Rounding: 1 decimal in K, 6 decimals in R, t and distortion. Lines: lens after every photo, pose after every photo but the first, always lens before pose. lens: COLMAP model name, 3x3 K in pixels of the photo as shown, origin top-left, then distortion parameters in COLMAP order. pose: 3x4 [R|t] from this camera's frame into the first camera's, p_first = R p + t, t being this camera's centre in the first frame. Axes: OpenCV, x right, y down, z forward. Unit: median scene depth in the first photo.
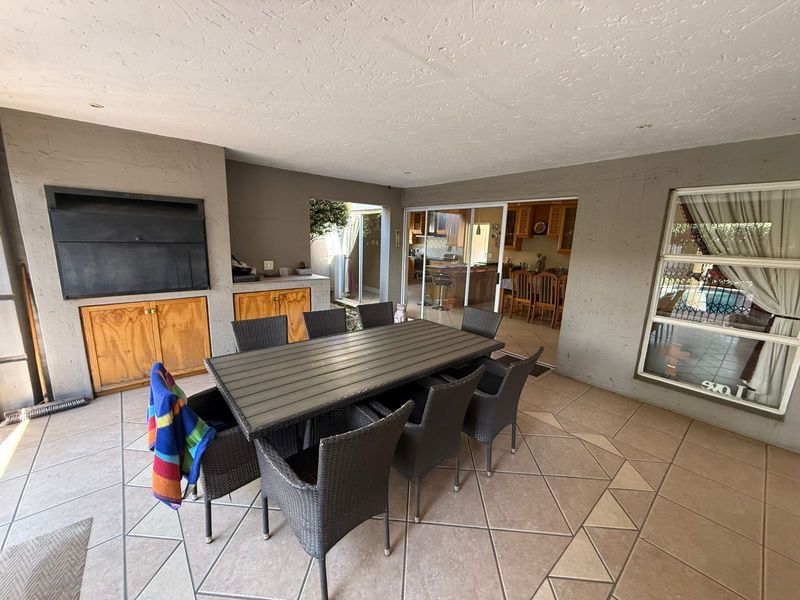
lens RADIAL K [[318.5, 0, 398.3], [0, 318.5, 299.1], [0, 0, 1]] dist [-0.001671, 0.000132]
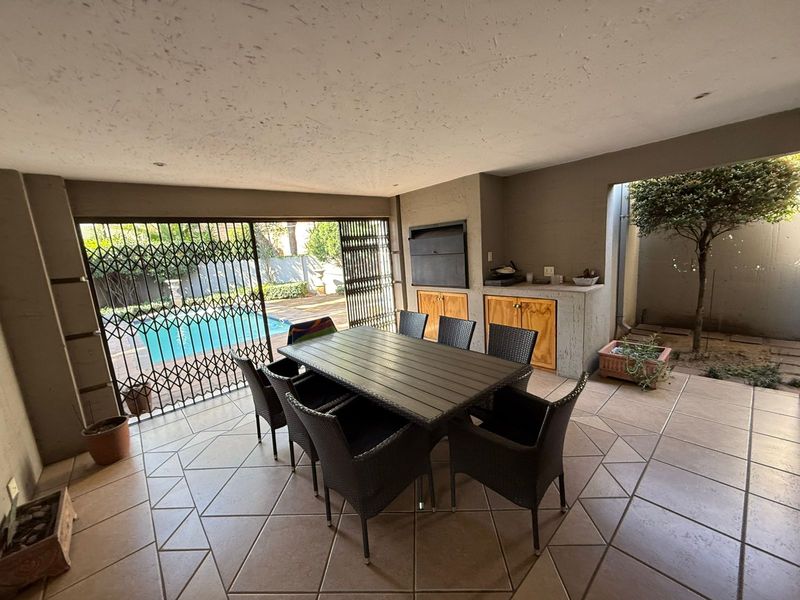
lens RADIAL K [[318.5, 0, 398.3], [0, 318.5, 299.1], [0, 0, 1]] dist [-0.001671, 0.000132]
pose [[0.024200, 0.129942, -0.991226, 0.671525], [-0.115042, 0.985292, 0.126355, -0.119361], [0.993066, 0.110975, 0.038793, 0.674909]]
